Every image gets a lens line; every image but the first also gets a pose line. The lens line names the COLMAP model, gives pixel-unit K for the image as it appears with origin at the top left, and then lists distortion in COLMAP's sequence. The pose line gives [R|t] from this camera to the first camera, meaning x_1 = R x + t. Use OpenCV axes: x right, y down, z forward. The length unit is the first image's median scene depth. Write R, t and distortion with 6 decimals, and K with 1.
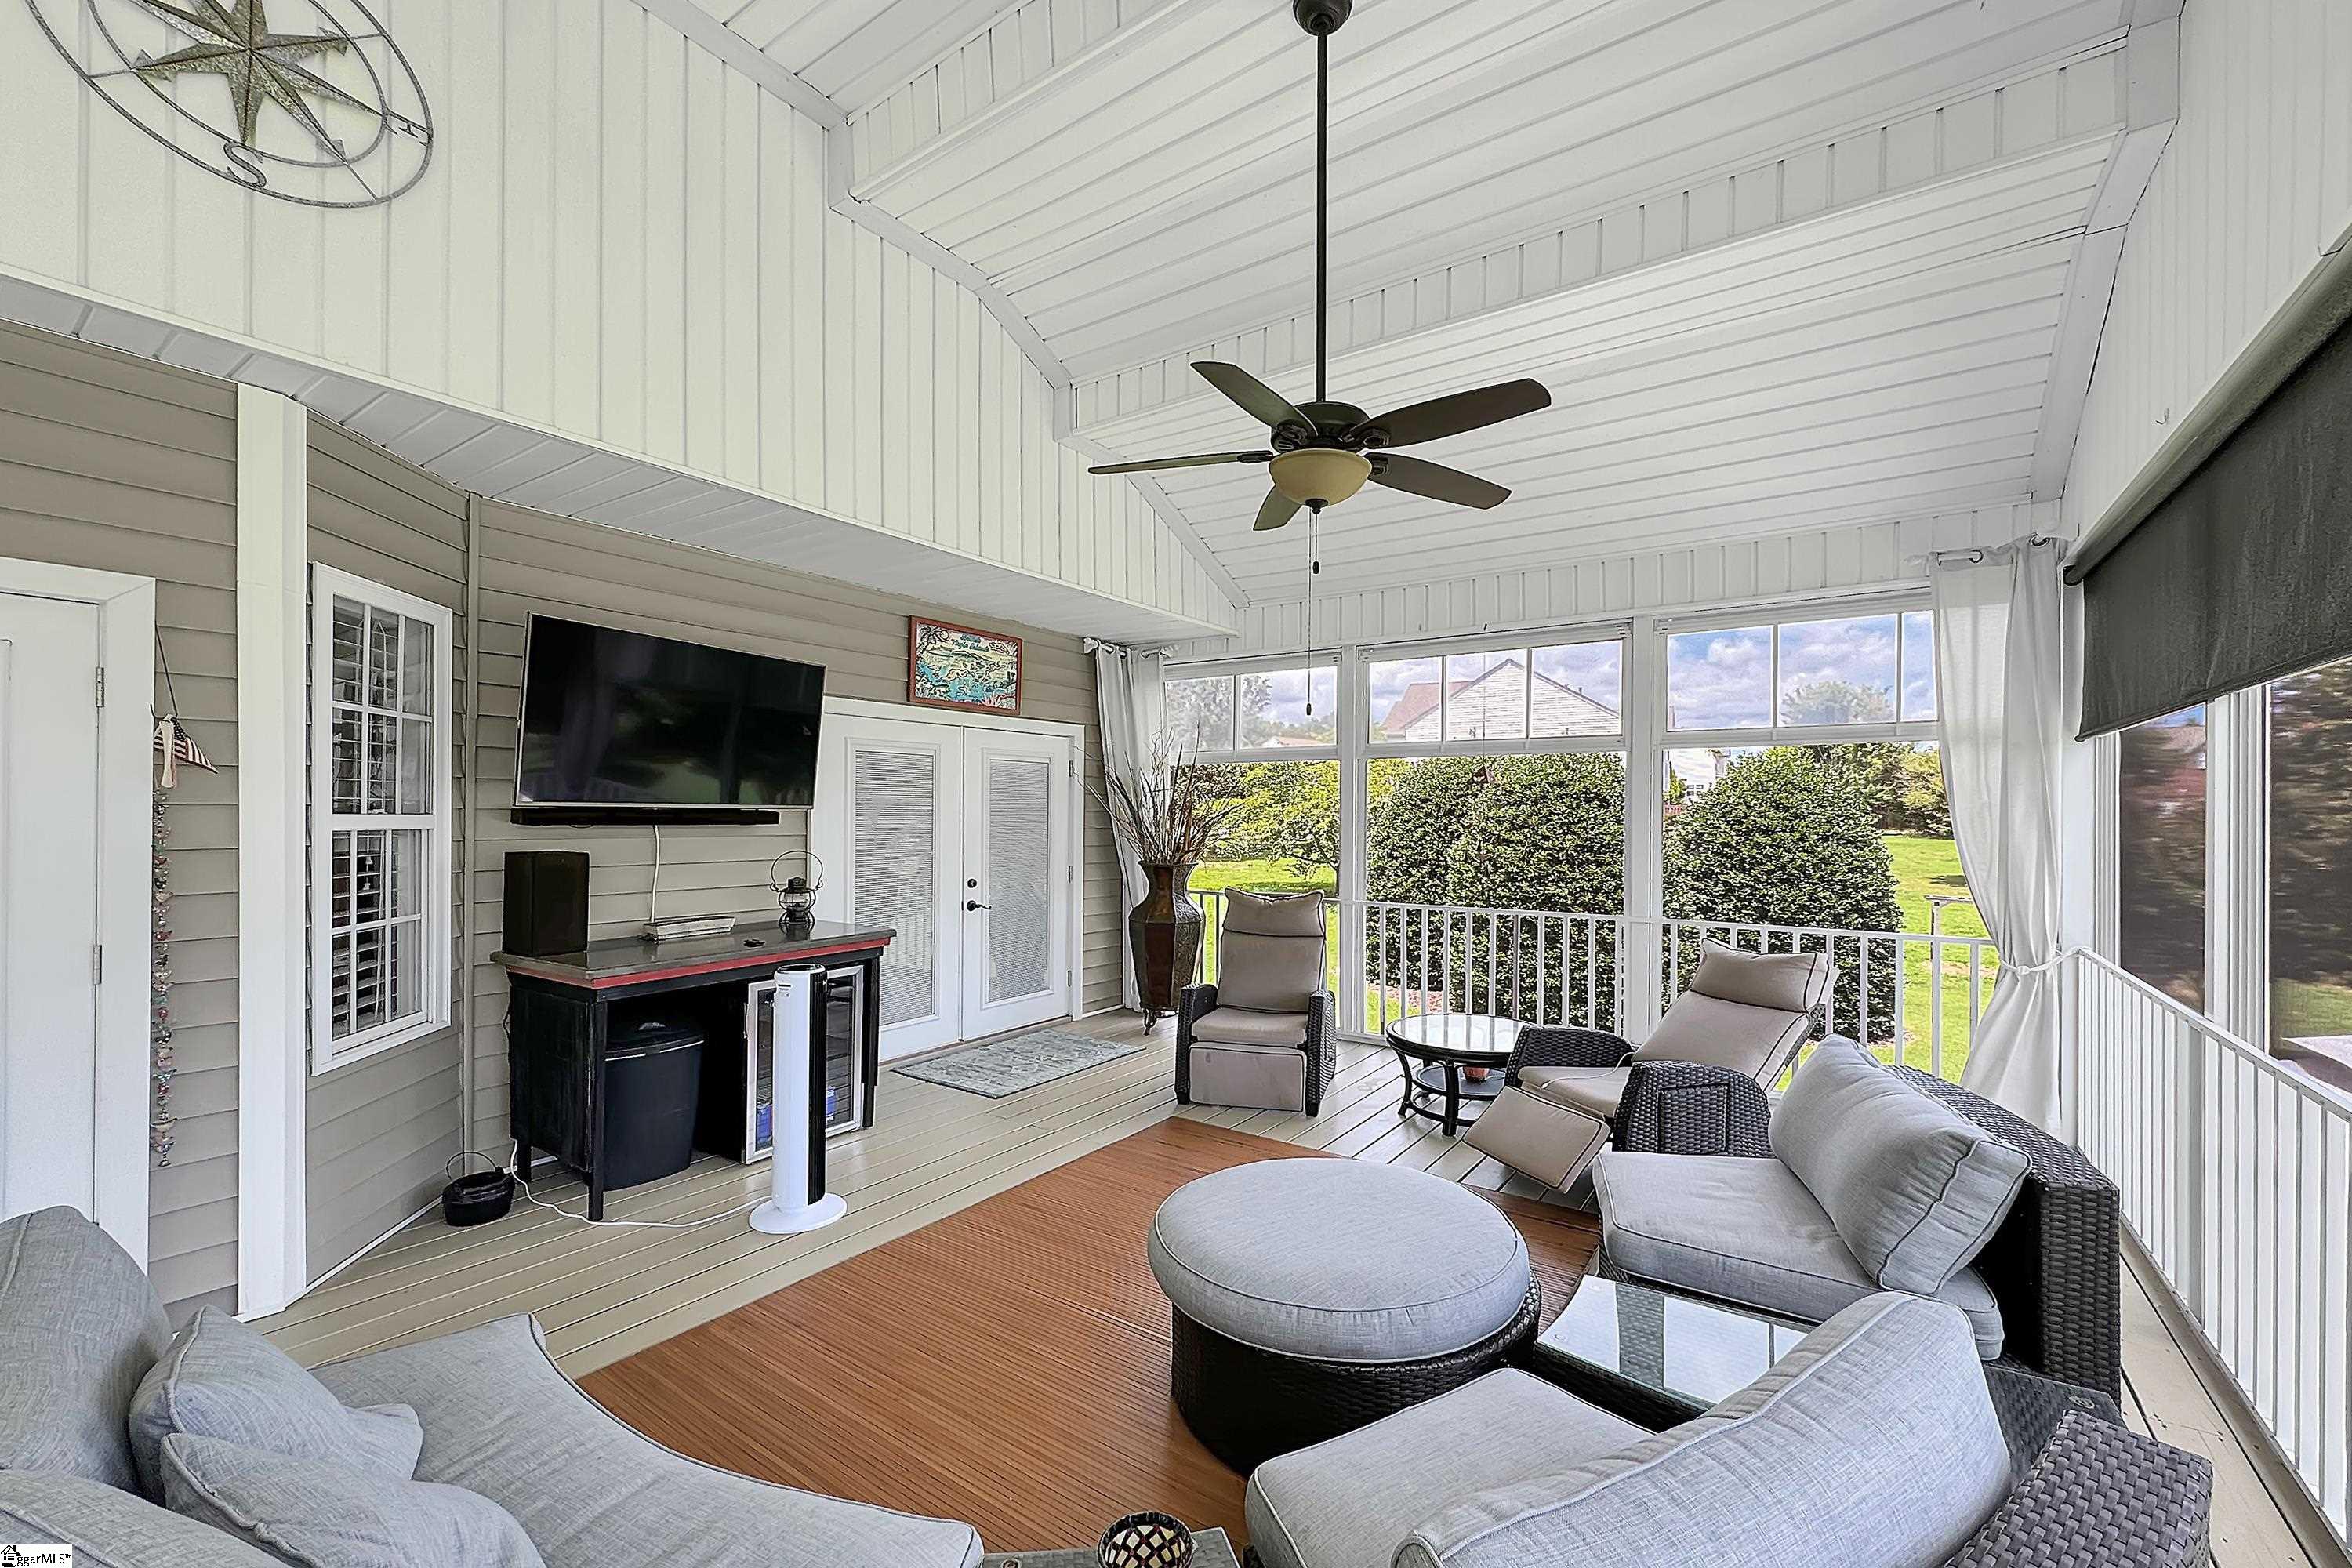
lens RADIAL K [[956.0, 0, 1167.9], [0, 956.0, 815.2], [0, 0, 1]] dist [-0.000254, -0.000055]
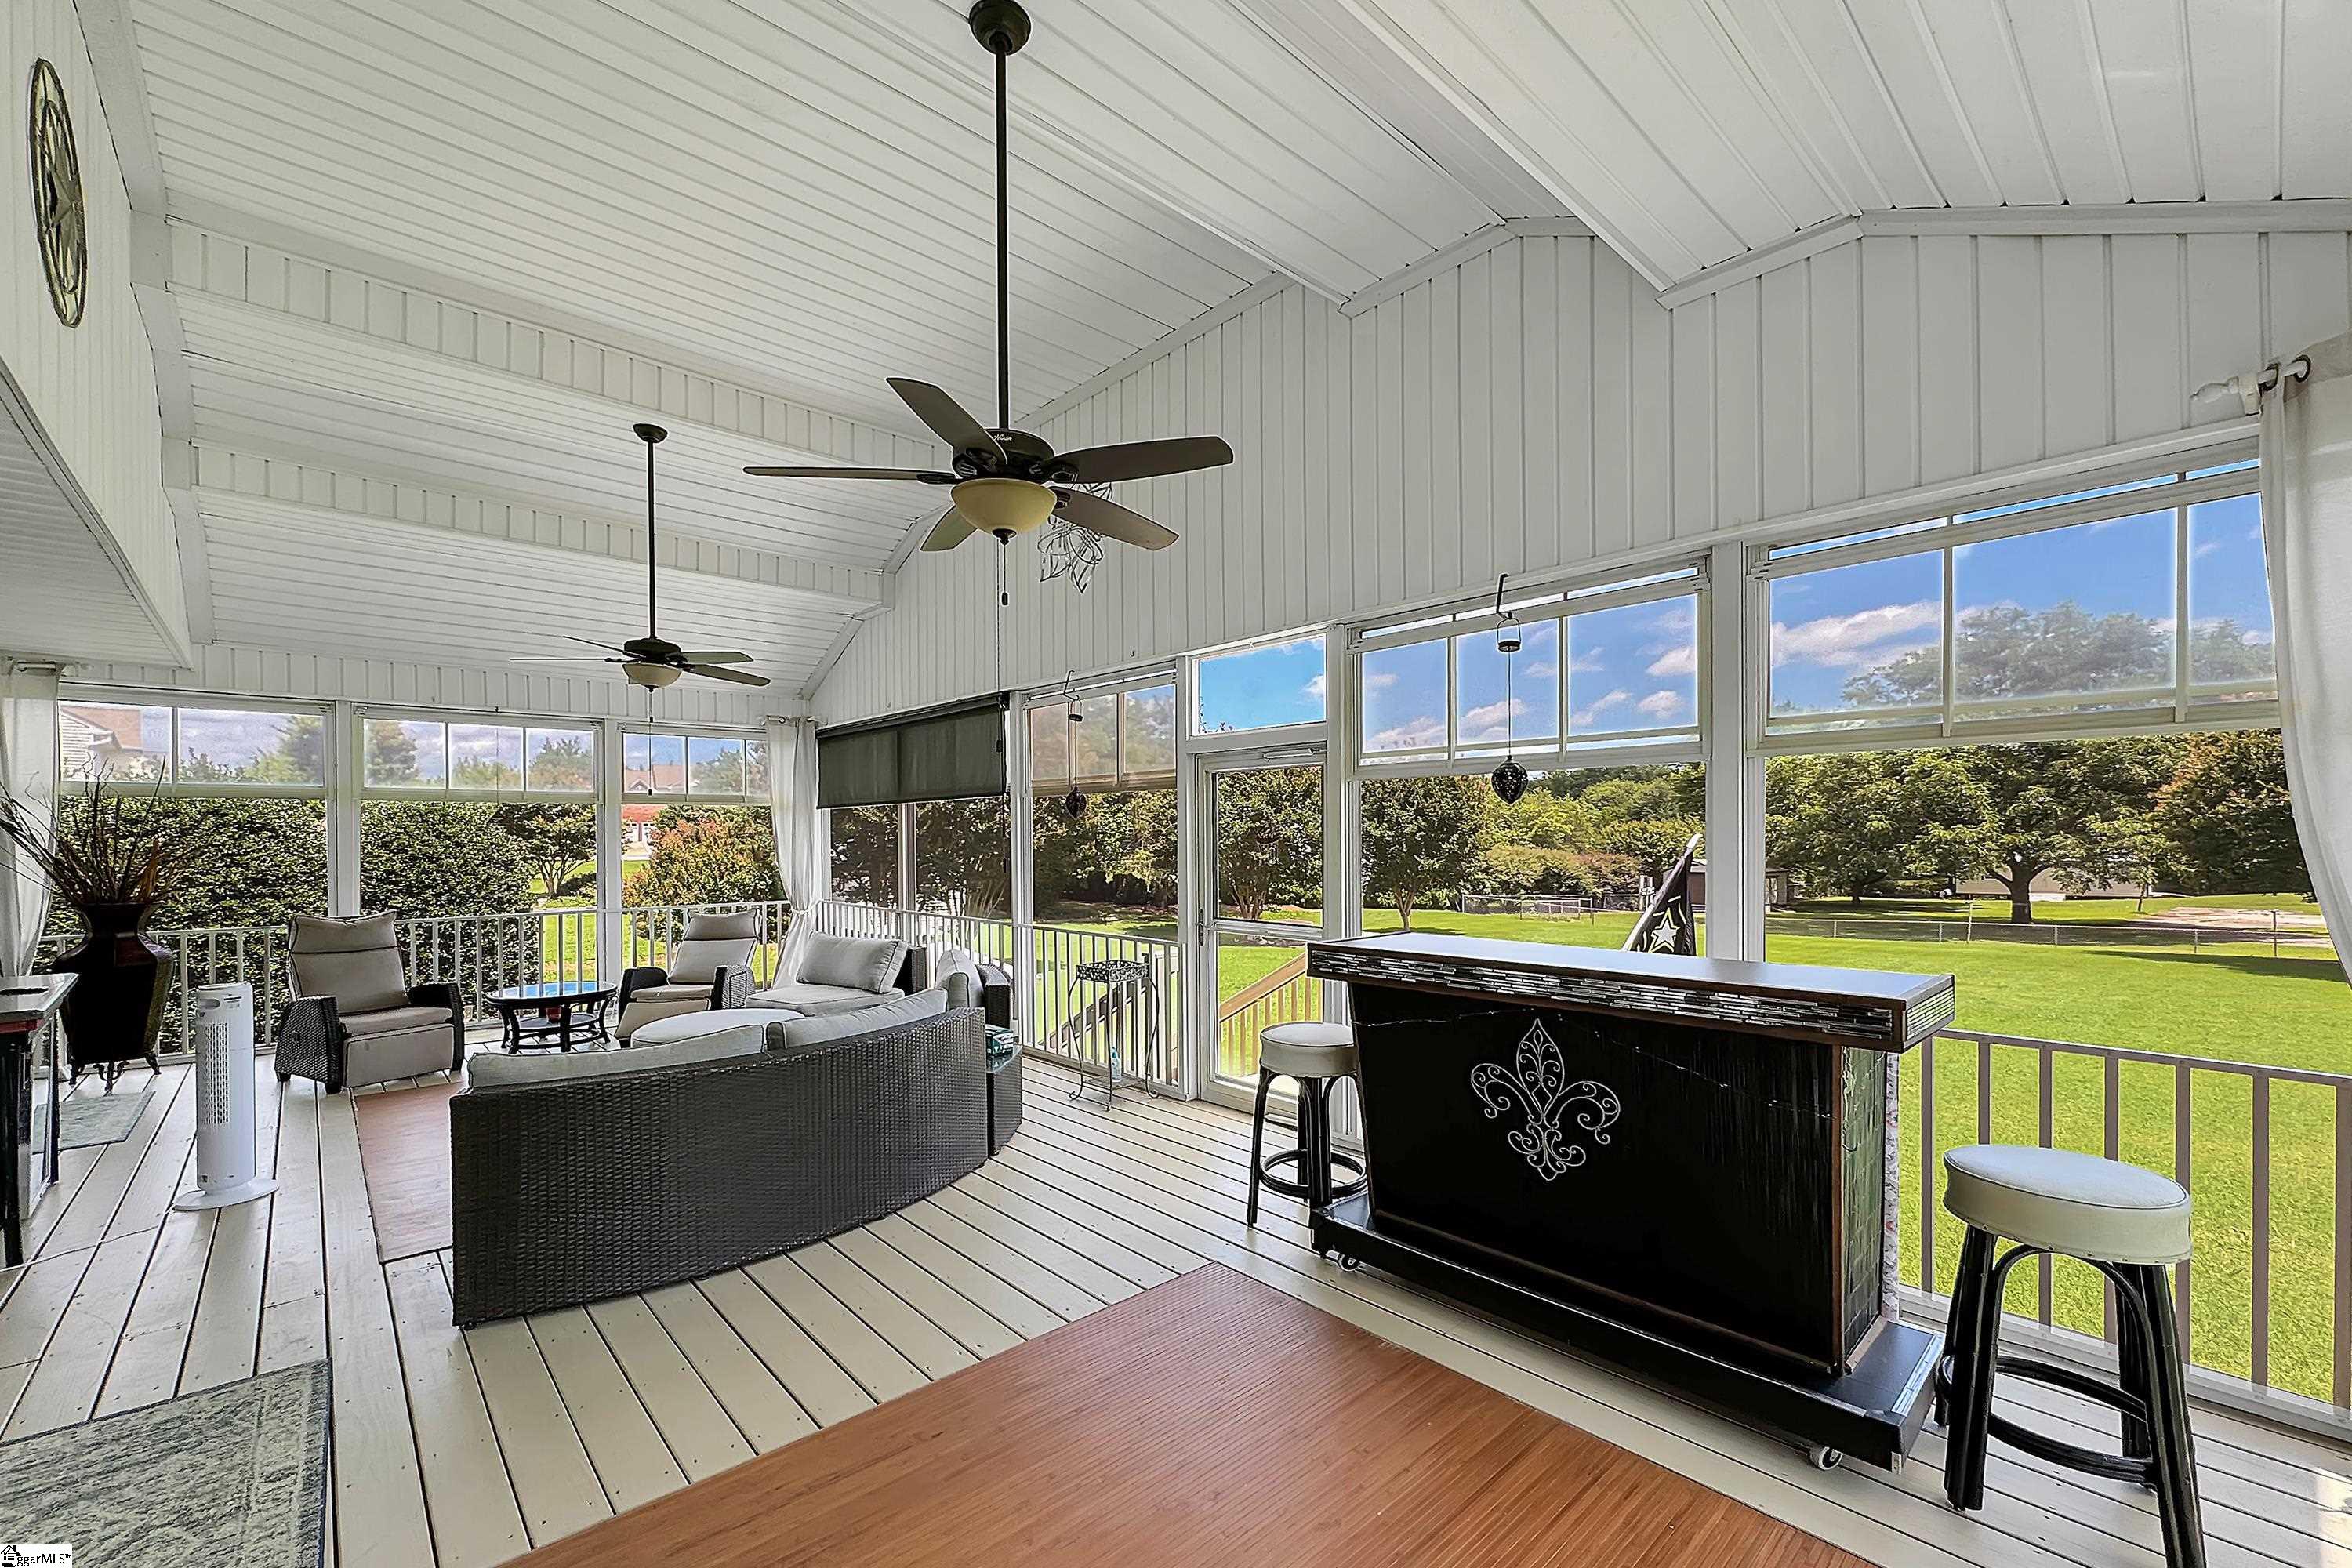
lens RADIAL K [[956.0, 0, 1167.9], [0, 956.0, 815.2], [0, 0, 1]] dist [-0.000254, -0.000055]
pose [[0.237113, 0.014691, 0.971371, -0.258898], [0.011545, 0.999772, -0.017938, -0.002844], [-0.971414, 0.015468, 0.236889, -0.083979]]
